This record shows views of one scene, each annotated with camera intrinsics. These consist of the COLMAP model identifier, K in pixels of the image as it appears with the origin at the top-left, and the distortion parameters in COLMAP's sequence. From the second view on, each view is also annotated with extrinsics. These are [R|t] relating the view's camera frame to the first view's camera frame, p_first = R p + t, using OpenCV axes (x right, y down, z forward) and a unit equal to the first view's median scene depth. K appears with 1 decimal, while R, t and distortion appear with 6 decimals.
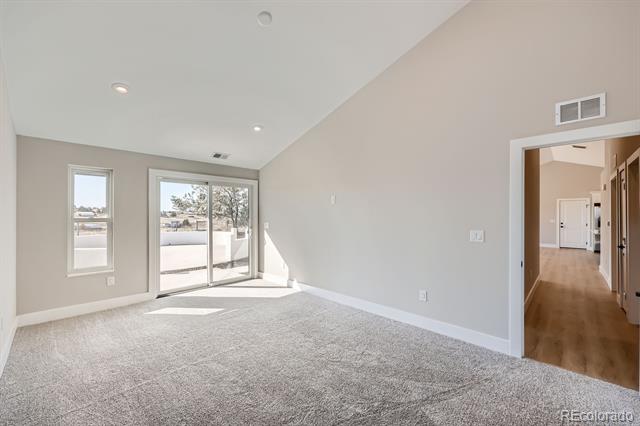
lens RADIAL K [[258.7, 0, 320.8], [0, 258.7, 213.7], [0, 0, 1]] dist [-0.001767, -0.000110]
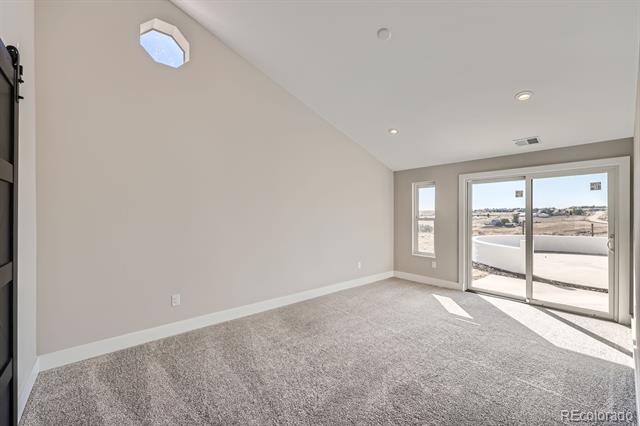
lens RADIAL K [[258.7, 0, 320.8], [0, 258.7, 213.7], [0, 0, 1]] dist [-0.001767, -0.000110]
pose [[-0.085785, -0.007981, -0.996282, 0.546498], [0.004269, 0.999956, -0.008378, 0.004135], [0.996305, -0.004972, -0.085747, 0.509141]]
